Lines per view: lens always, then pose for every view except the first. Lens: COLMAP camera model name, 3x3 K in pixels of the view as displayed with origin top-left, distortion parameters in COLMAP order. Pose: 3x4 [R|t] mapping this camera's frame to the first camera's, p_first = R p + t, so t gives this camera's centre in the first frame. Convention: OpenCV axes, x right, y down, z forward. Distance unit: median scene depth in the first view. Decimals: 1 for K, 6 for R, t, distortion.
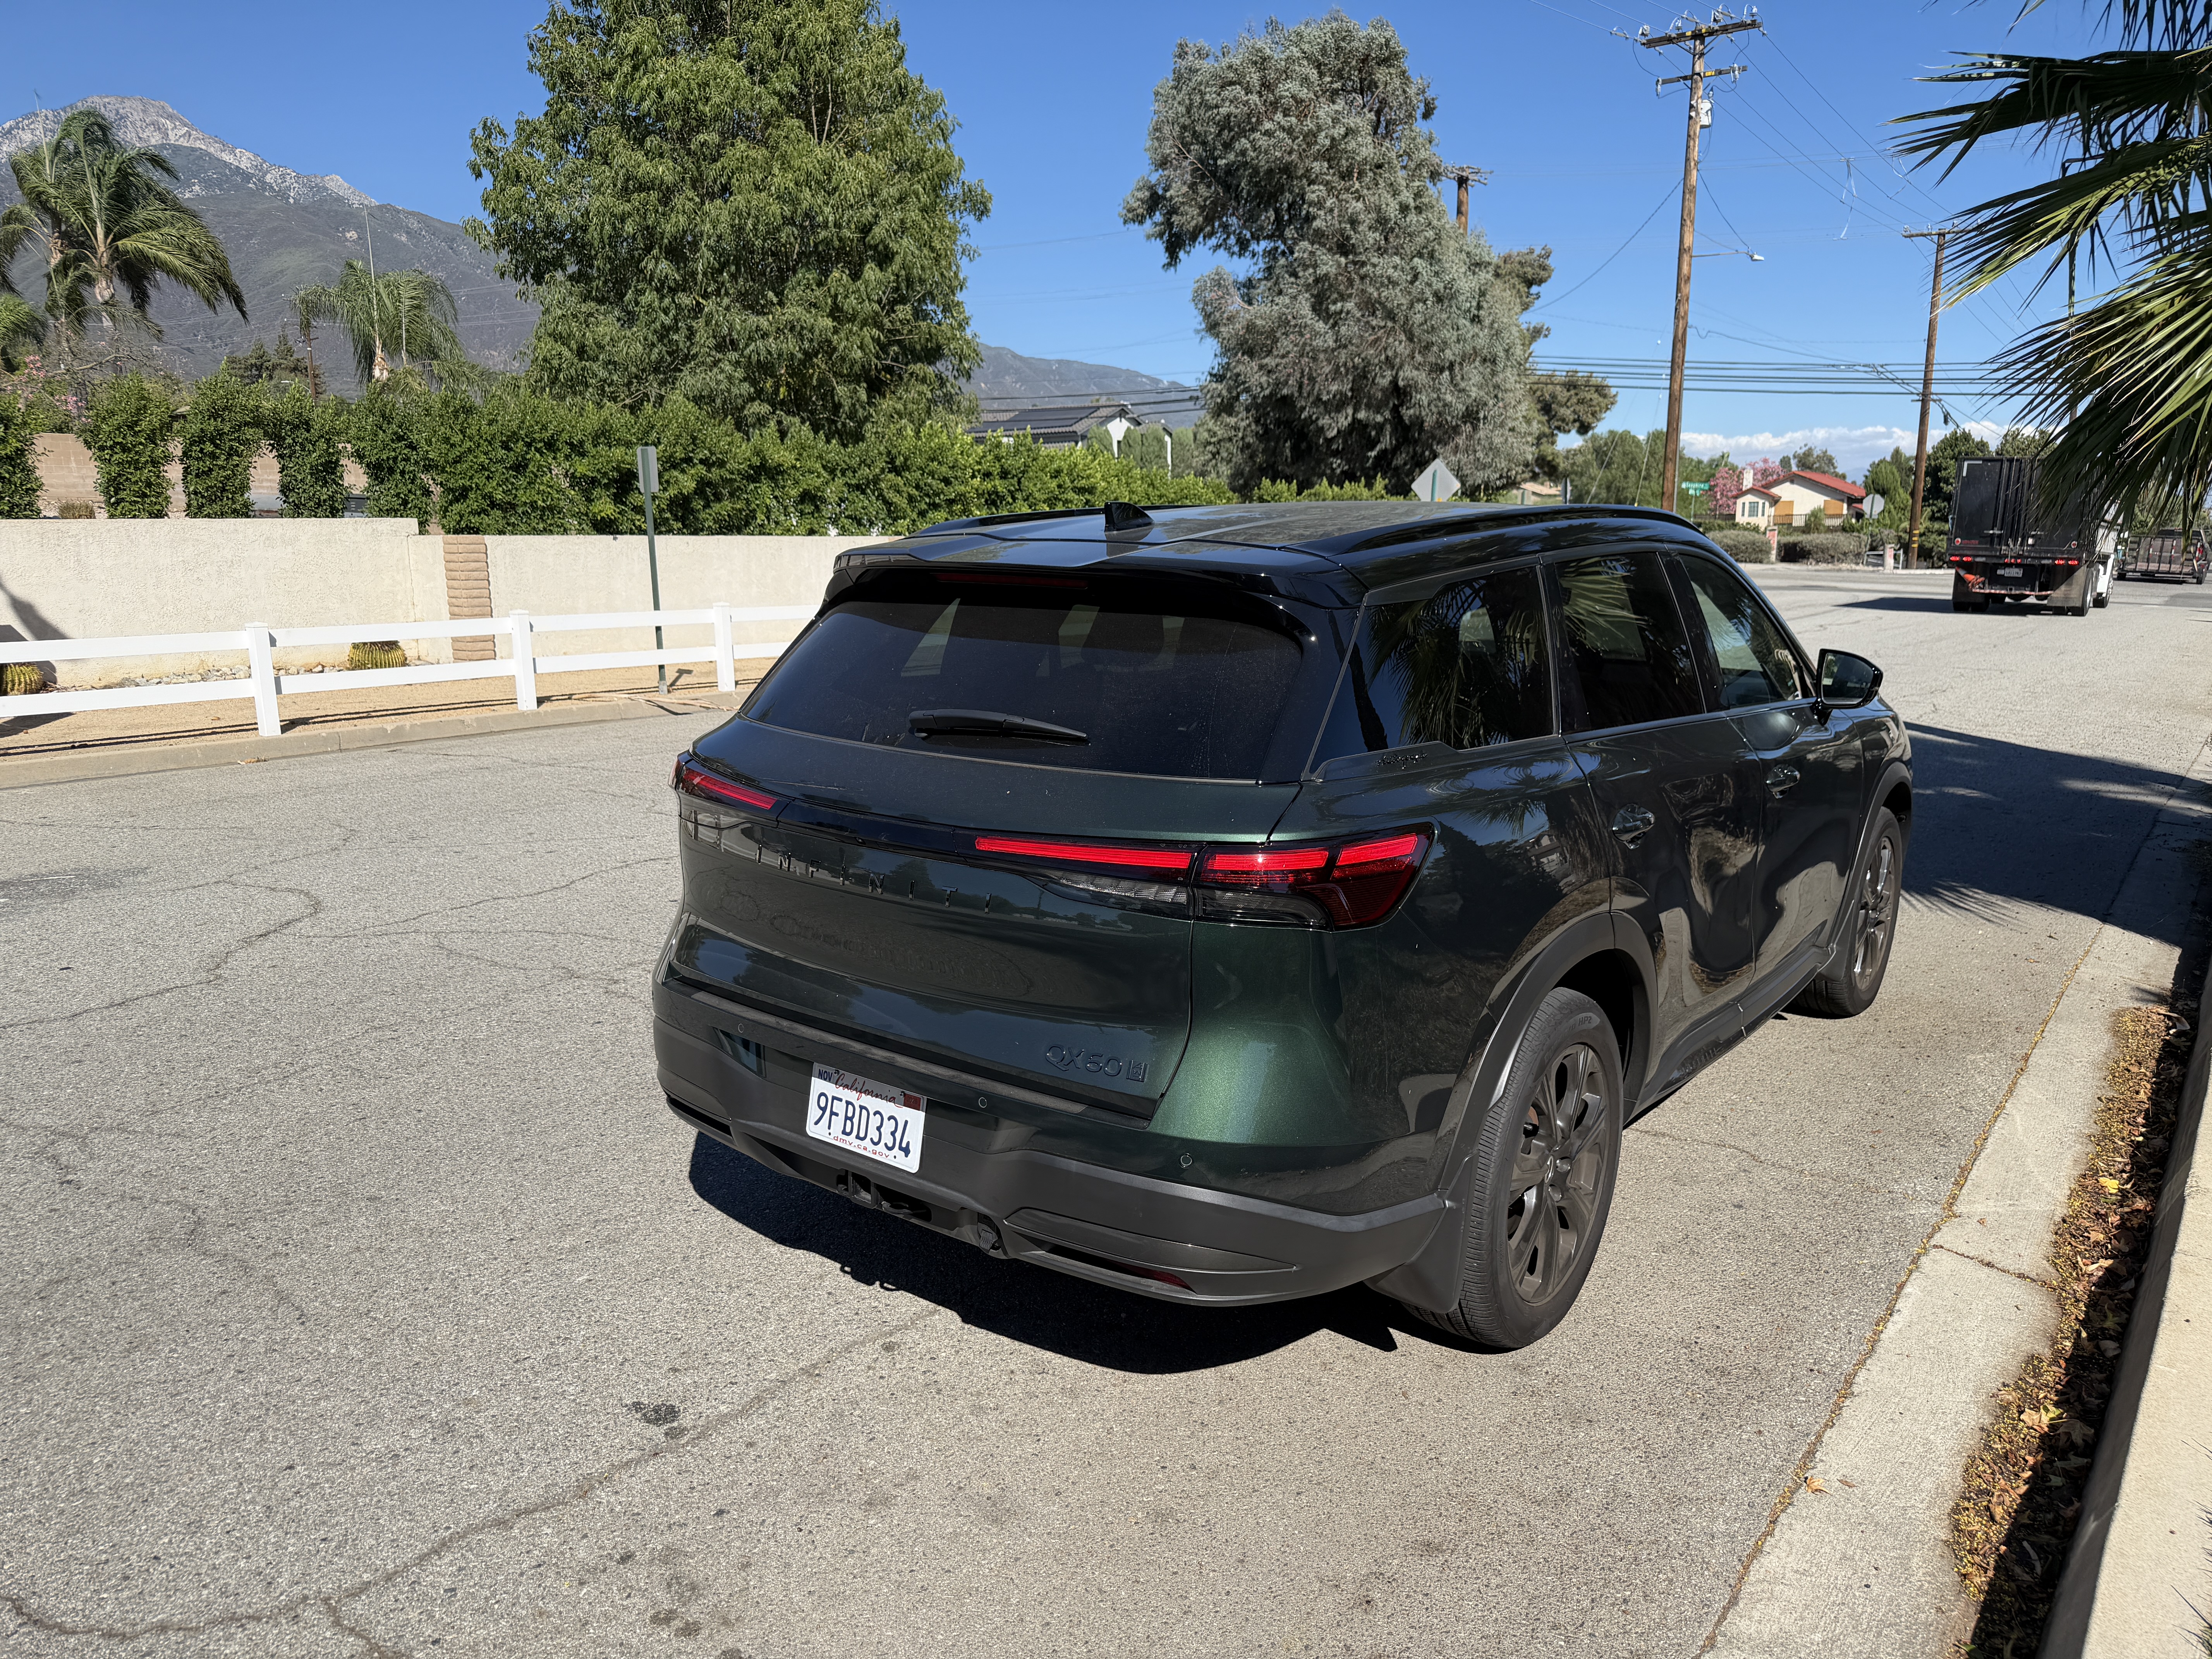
lens RADIAL K [[1624.3, 0, 1106.0], [0, 1624.3, 829.5], [0, 0, 1]] dist [0.000781, 0.002590]
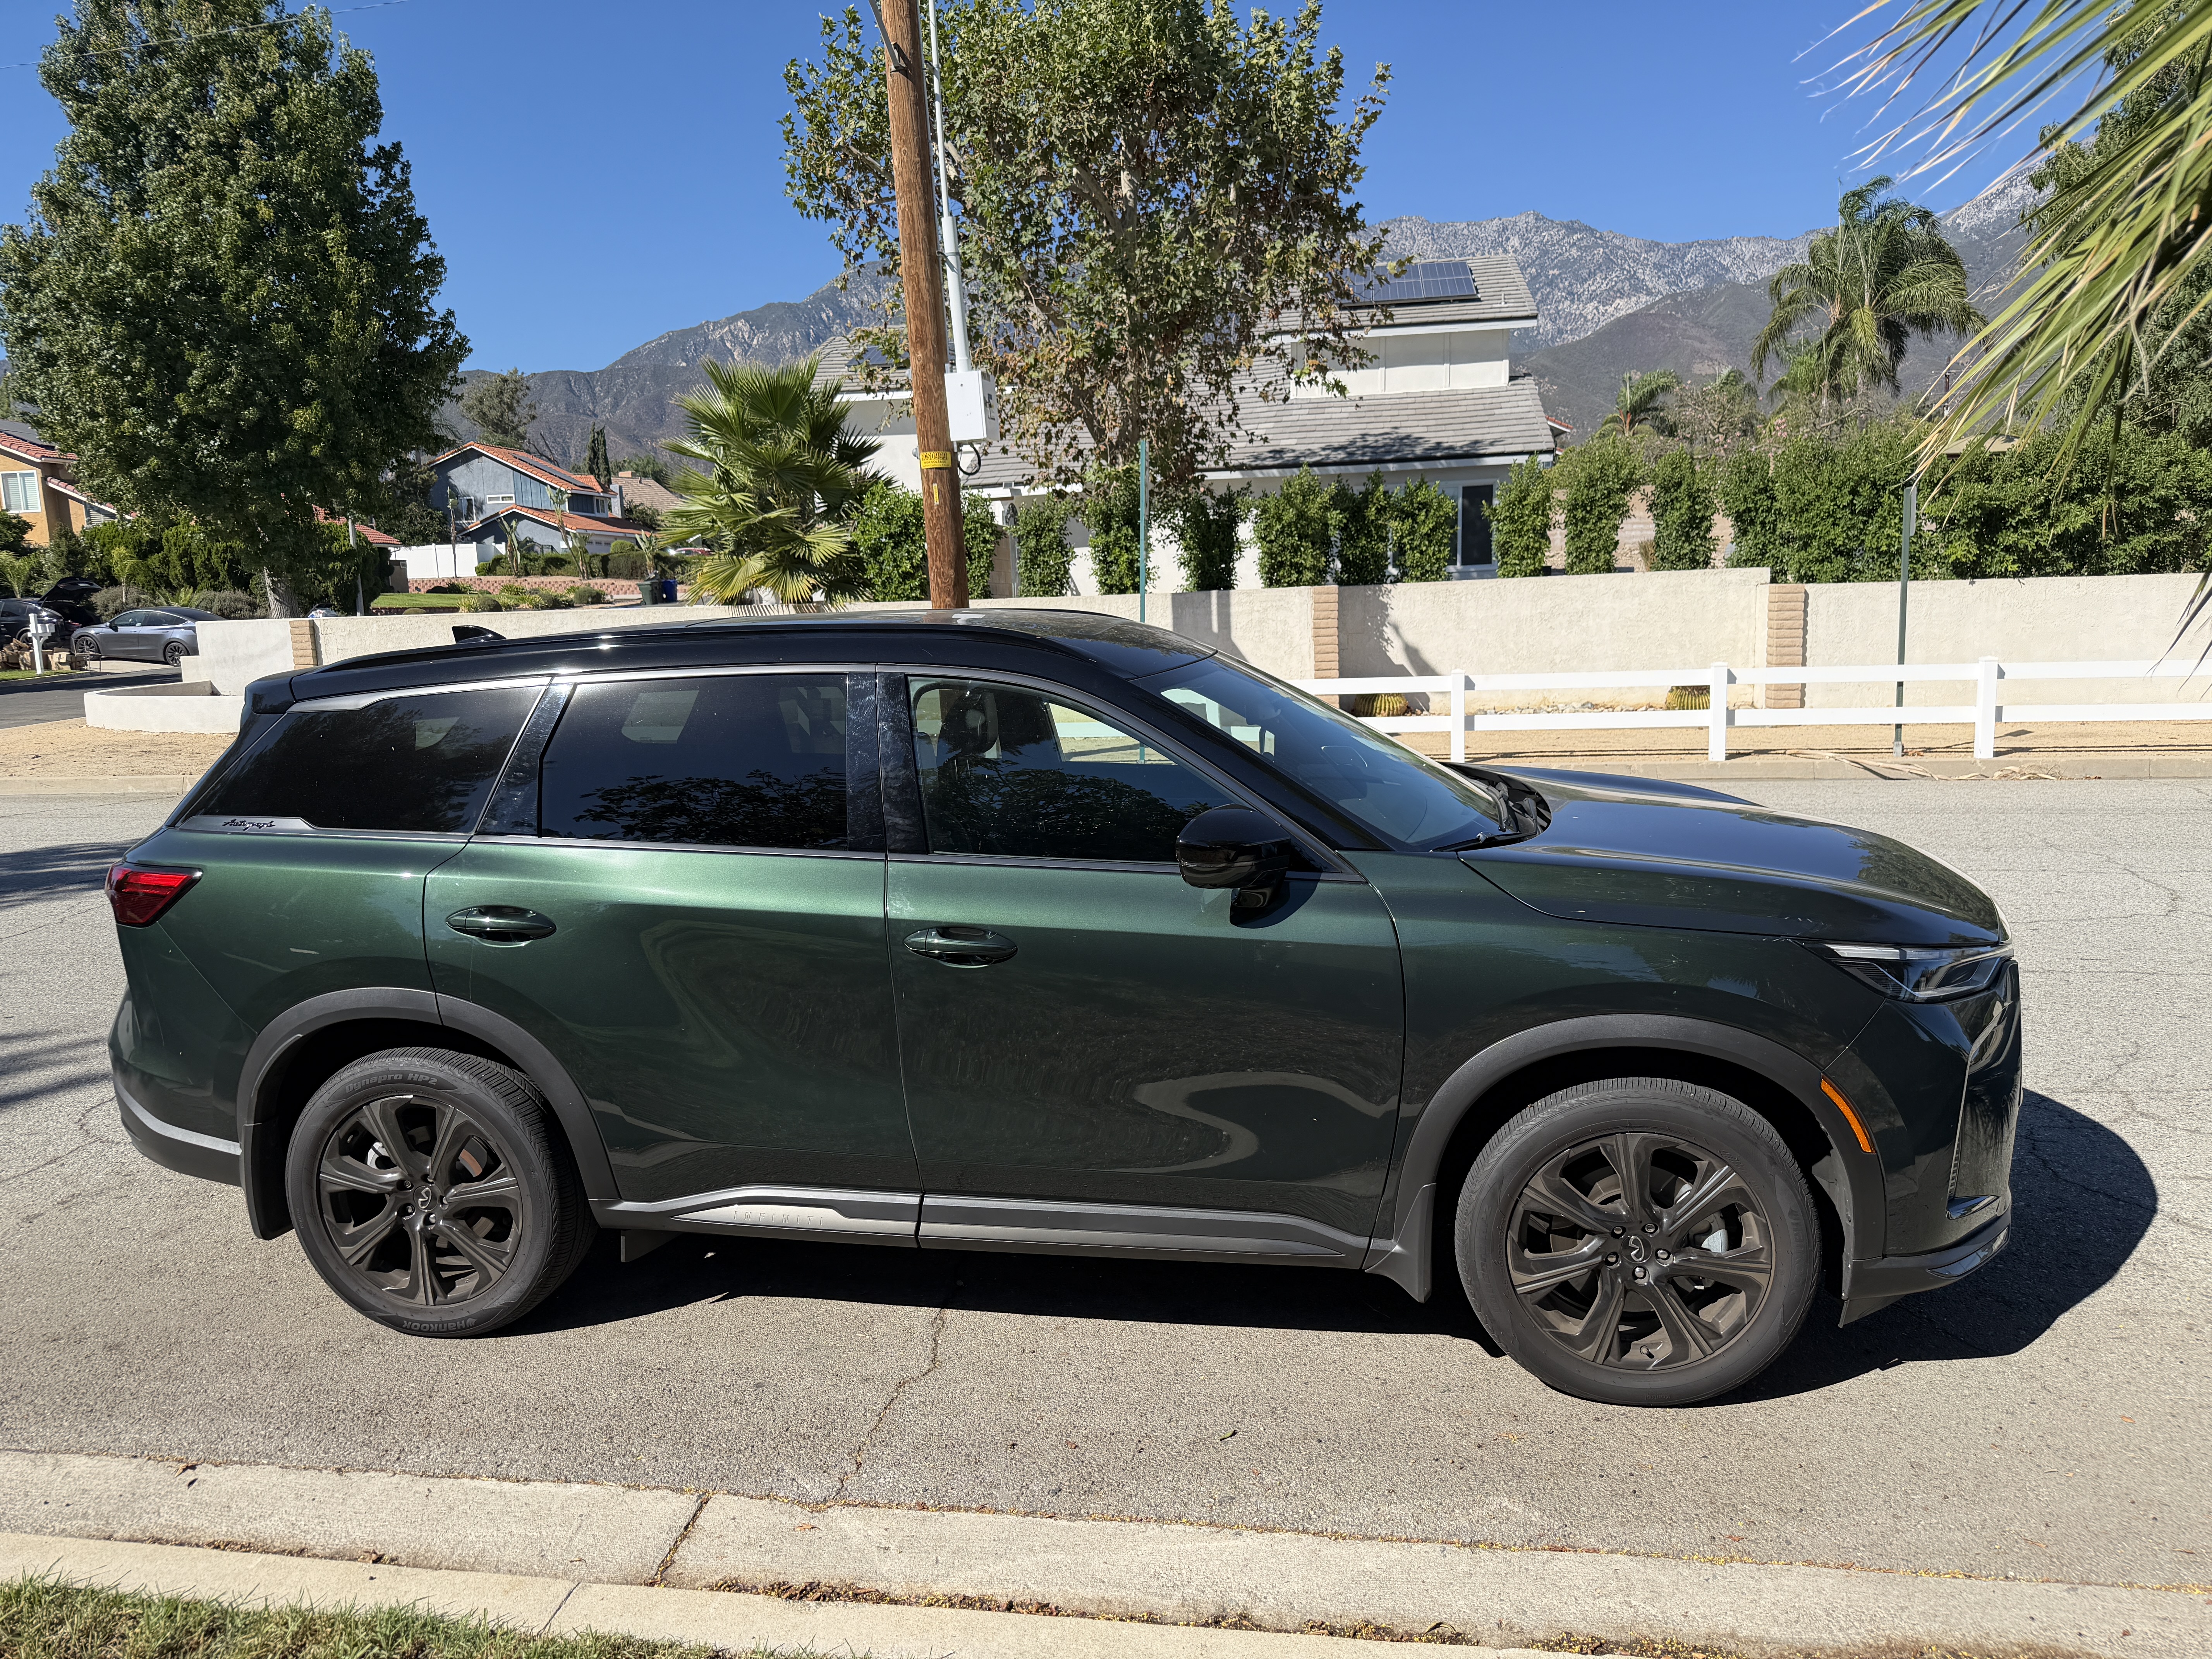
lens RADIAL K [[1557.1, 0, 1106.3], [0, 1557.1, 924.9], [0, 0, 1]] dist [-0.000578, -0.025386]
pose [[0.453760, 0.172428, -0.874283, 0.296866], [-0.127120, 0.983592, 0.128010, -0.041871], [0.882011, 0.053053, 0.468233, 0.180959]]
